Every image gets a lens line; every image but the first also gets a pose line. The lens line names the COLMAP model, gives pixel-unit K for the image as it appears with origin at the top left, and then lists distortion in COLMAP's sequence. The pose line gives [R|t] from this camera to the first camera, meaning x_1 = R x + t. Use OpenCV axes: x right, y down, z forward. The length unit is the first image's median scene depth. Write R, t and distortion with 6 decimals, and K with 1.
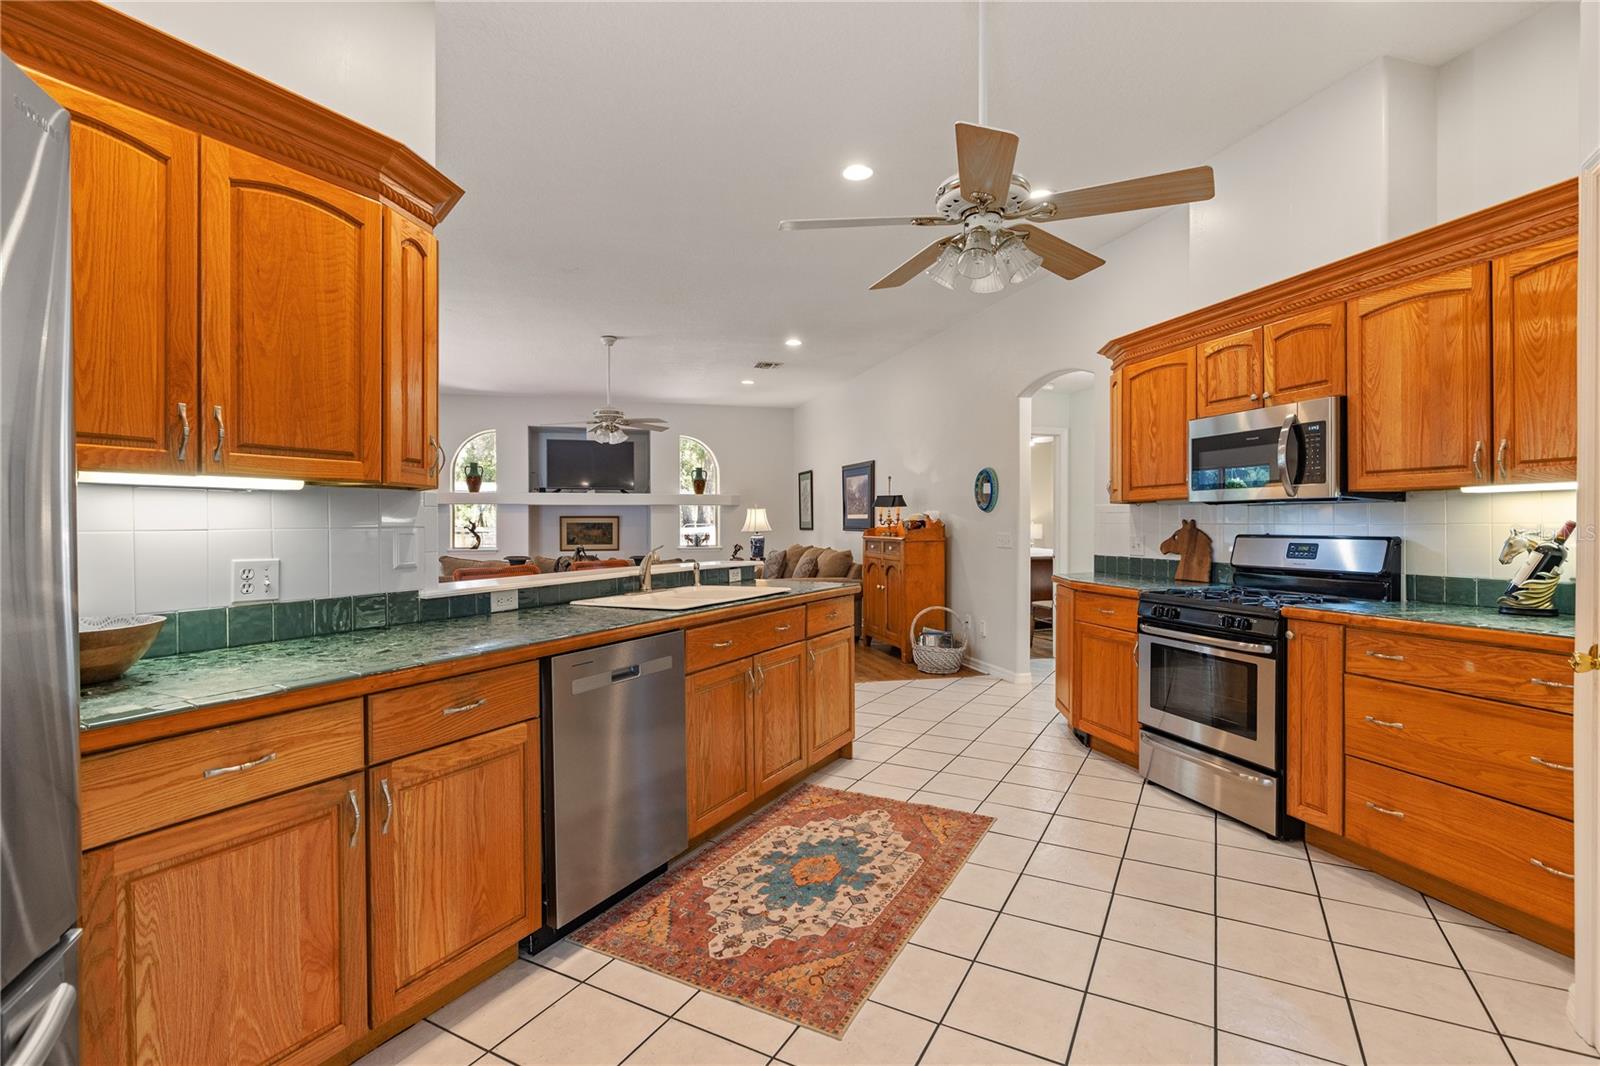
lens RADIAL K [[763.4, 0, 792.8], [0, 763.4, 527.8], [0, 0, 1]] dist [-0.001073, 0.000246]
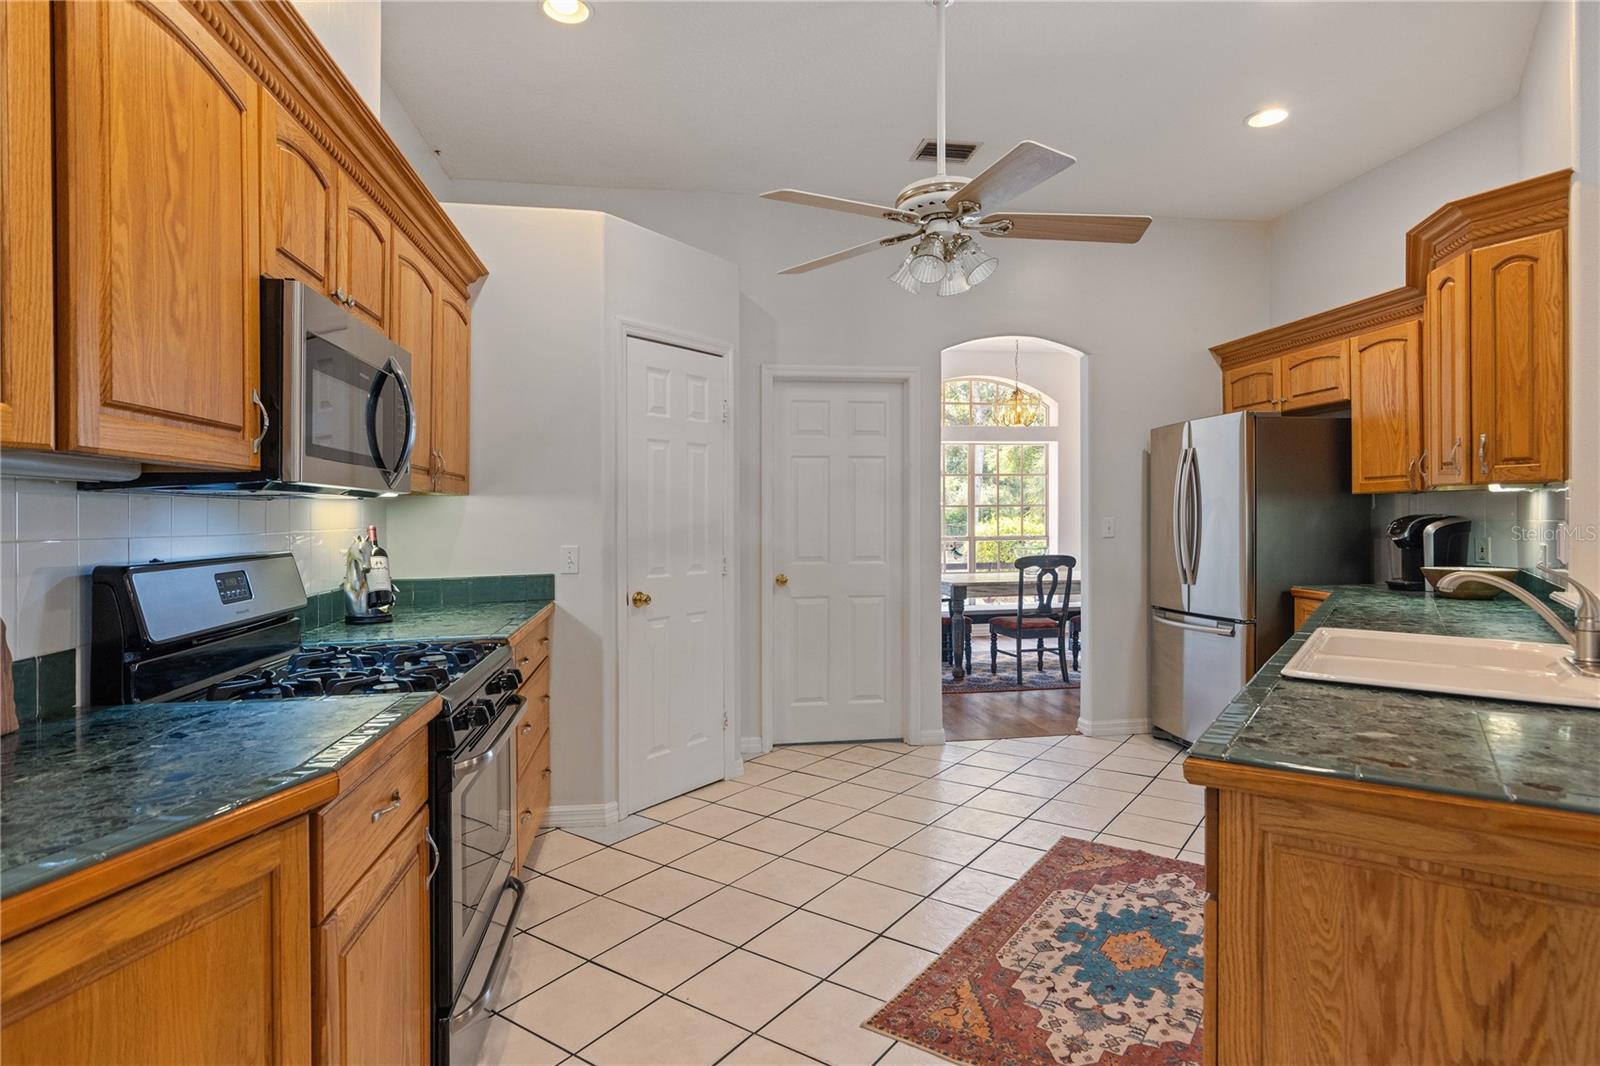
lens RADIAL K [[839.2, 0, 797.1], [0, 839.2, 514.0], [0, 0, 1]] dist [0.000014, -0.000304]
pose [[-0.993196, 0.011209, 0.115914, 0.234787], [0.011435, 0.999934, 0.001278, -0.017401], [-0.115892, 0.002595, -0.993258, 1.634413]]
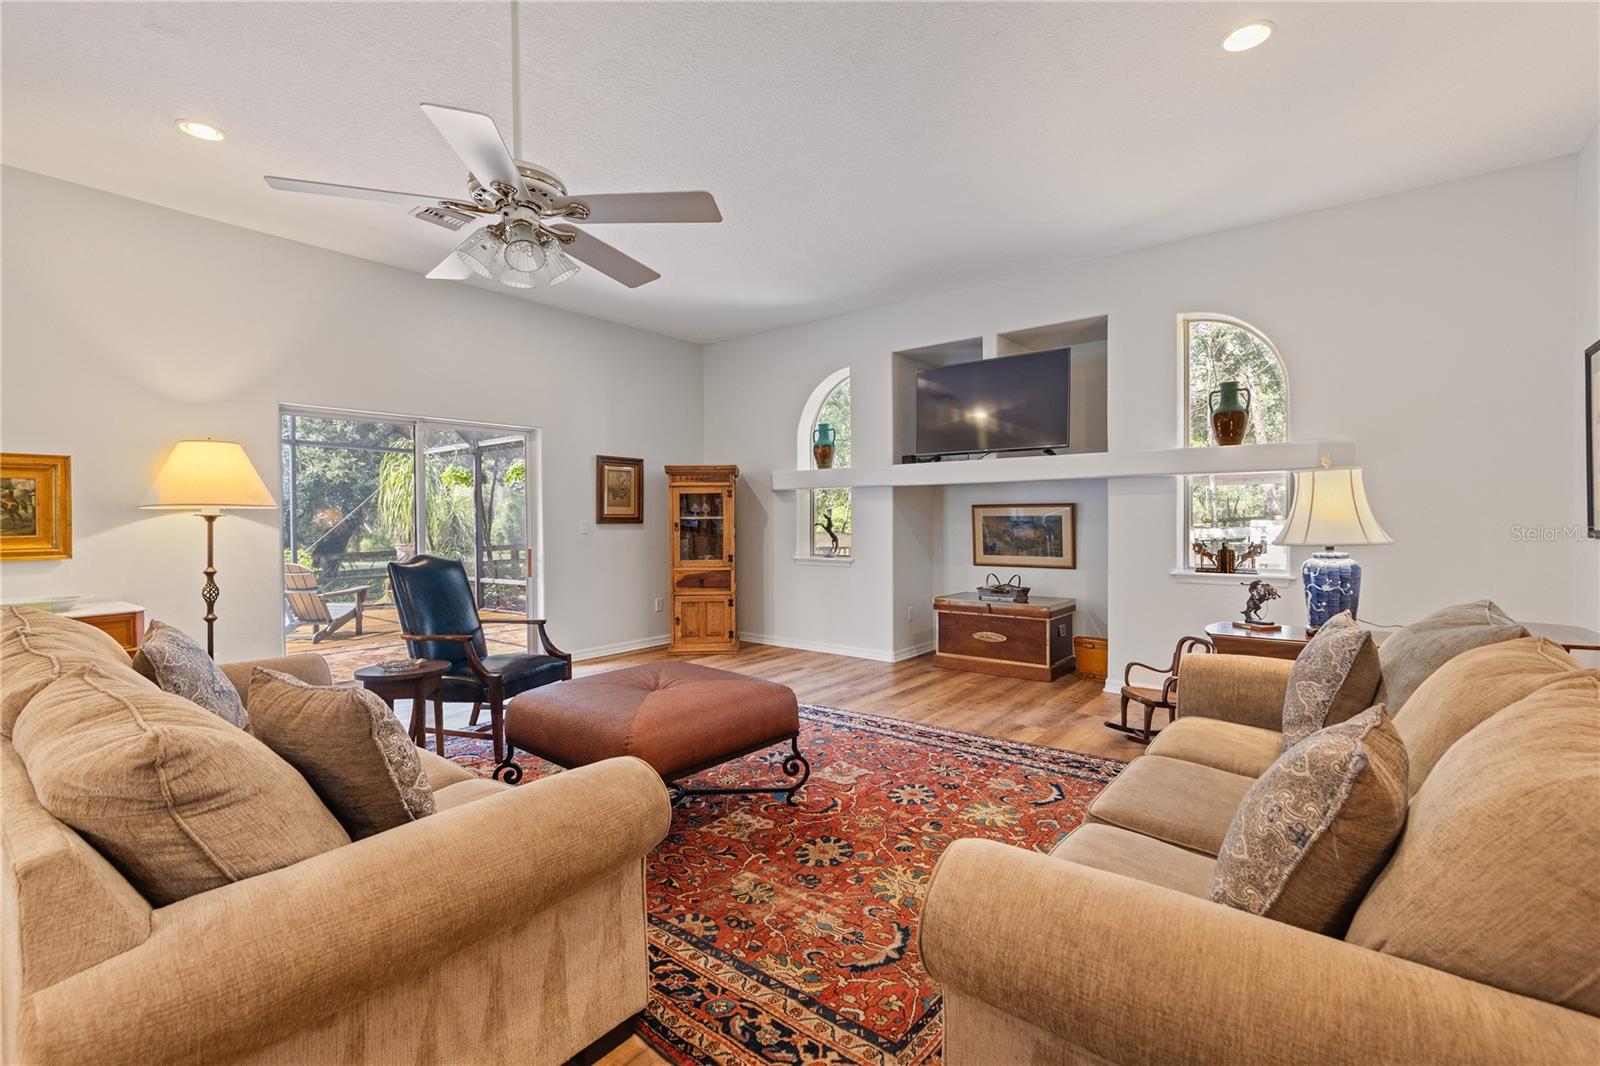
lens RADIAL K [[719.0, 0, 797.9], [0, 719.0, 531.4], [0, 0, 1]] dist [0.019596, -0.000092]
pose [[0.595393, 0.014912, -0.803296, 0.198602], [0.000077, 0.999827, 0.018618, -0.018862], [0.803435, -0.011147, 0.595289, 2.084928]]
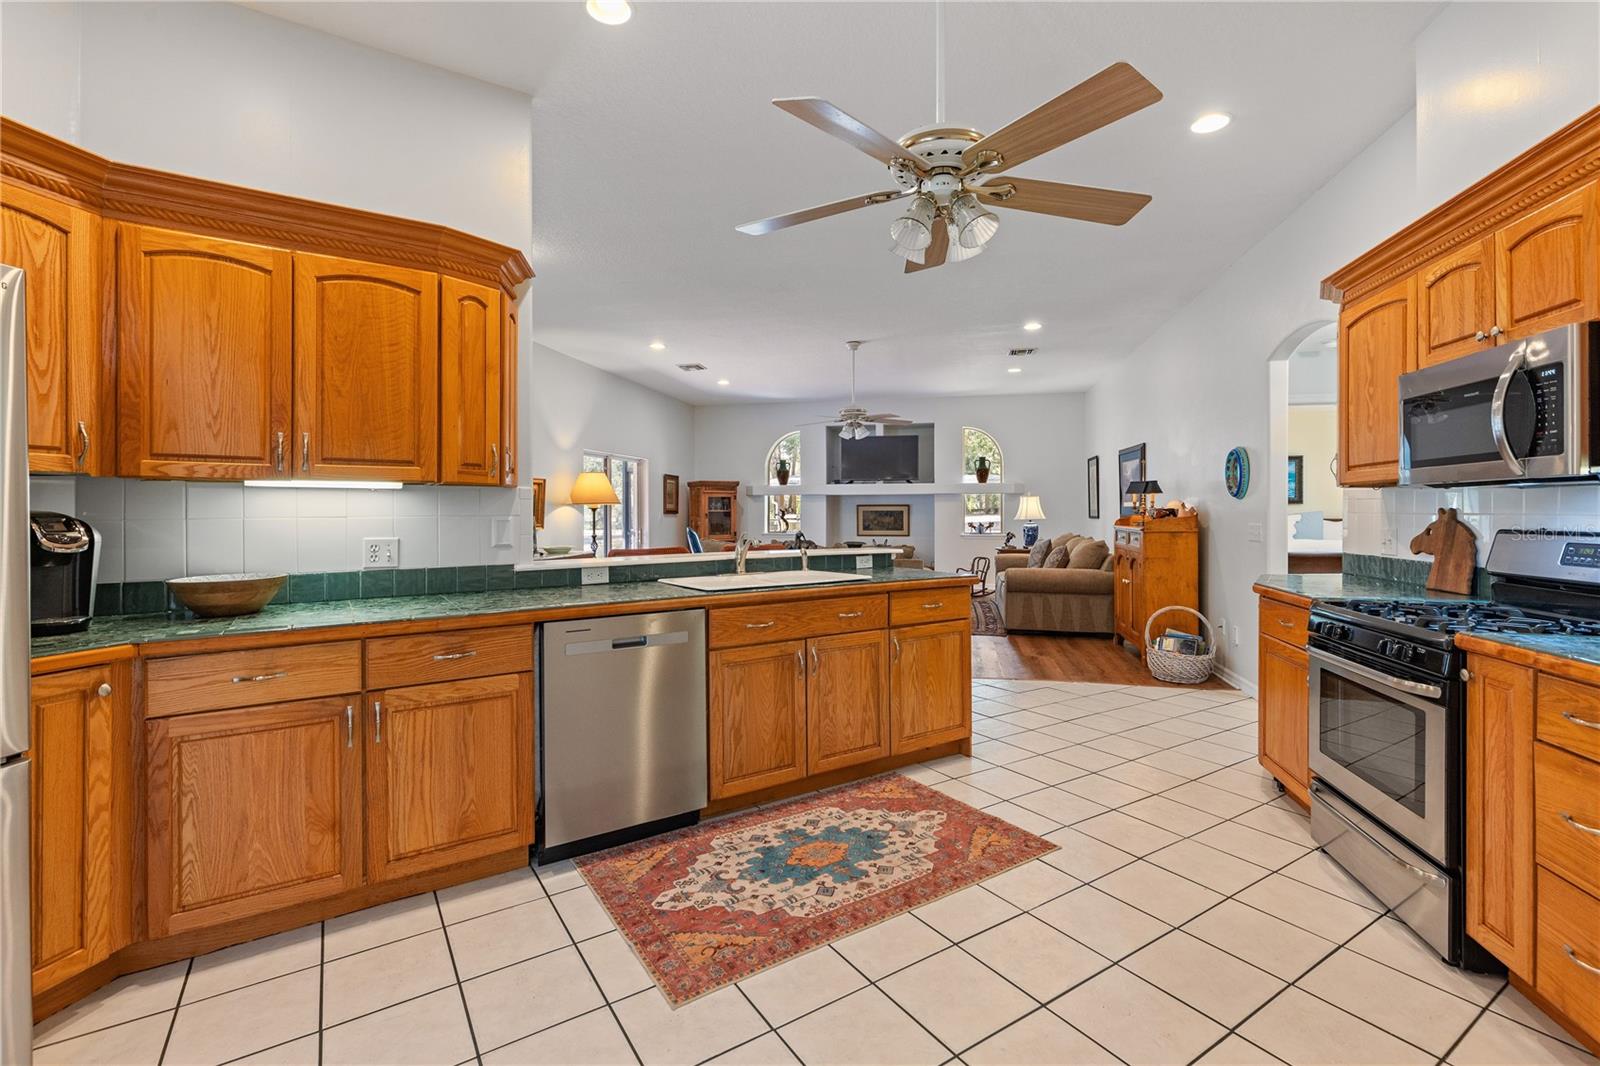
lens RADIAL K [[713.7, 0, 790.6], [0, 713.7, 512.1], [0, 0, 1]] dist [0.006098, -0.000554]
pose [[0.880956, 0.001553, -0.473197, 0.379215], [-0.003486, 0.999989, -0.003207, -0.003339], [0.473186, 0.004475, 0.880951, 0.120512]]
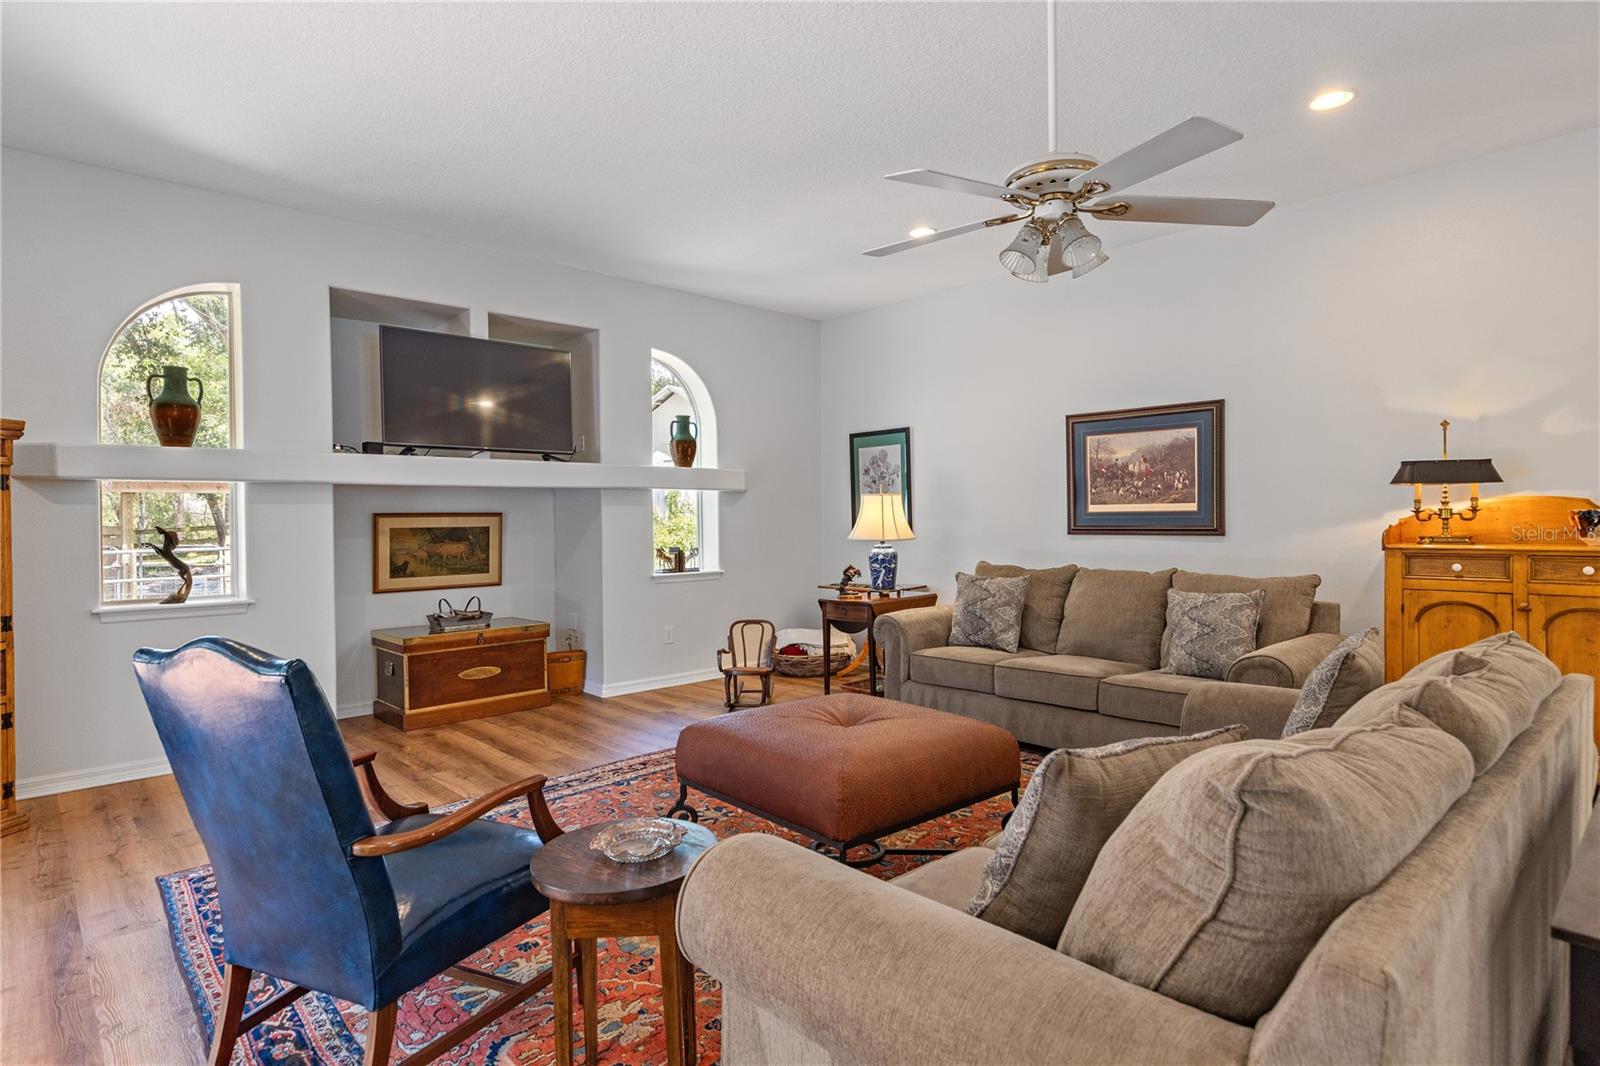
lens RADIAL K [[848.7, 0, 803.1], [0, 848.7, 530.0], [0, 0, 1]] dist [-0.001805, -0.000075]
pose [[0.881359, -0.014747, 0.472217, -1.162263], [0.014389, 0.999887, 0.004369, -0.015169], [-0.472228, 0.002944, 0.881472, 1.684576]]
